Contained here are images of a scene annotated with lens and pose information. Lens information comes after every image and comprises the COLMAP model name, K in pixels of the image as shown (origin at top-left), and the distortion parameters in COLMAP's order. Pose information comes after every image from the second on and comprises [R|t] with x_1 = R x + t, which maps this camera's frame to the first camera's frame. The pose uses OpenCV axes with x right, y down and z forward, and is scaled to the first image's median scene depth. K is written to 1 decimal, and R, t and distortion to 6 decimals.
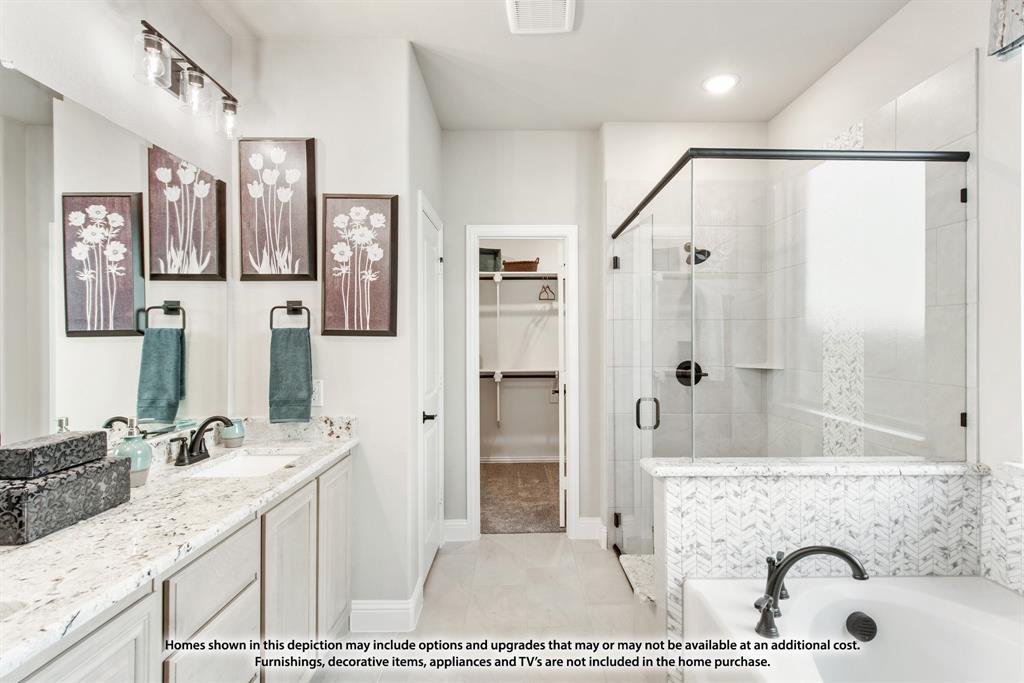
lens RADIAL K [[501.1, 0, 514.9], [0, 501.1, 338.8], [0, 0, 1]] dist [-0.001030, -0.000122]
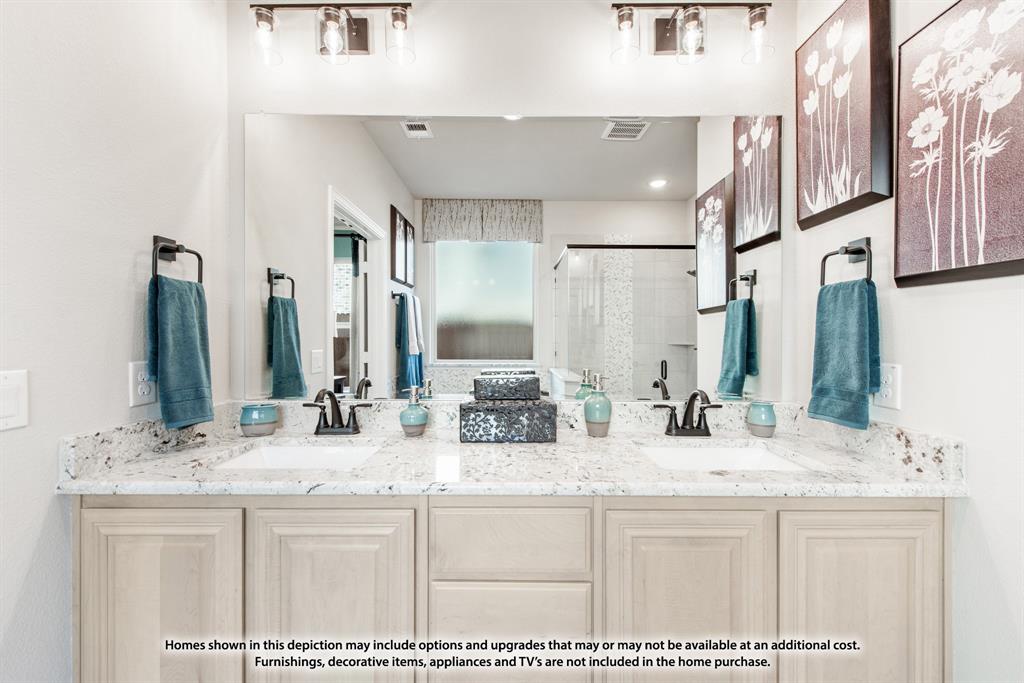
lens RADIAL K [[404.9, 0, 515.7], [0, 404.9, 338.7], [0, 0, 1]] dist [0.000188, -0.001286]
pose [[-0.001210, 0.004453, -0.999989, 0.087494], [-0.003807, 0.999983, 0.004458, 0.052653], [0.999992, 0.003813, -0.001193, 0.561959]]
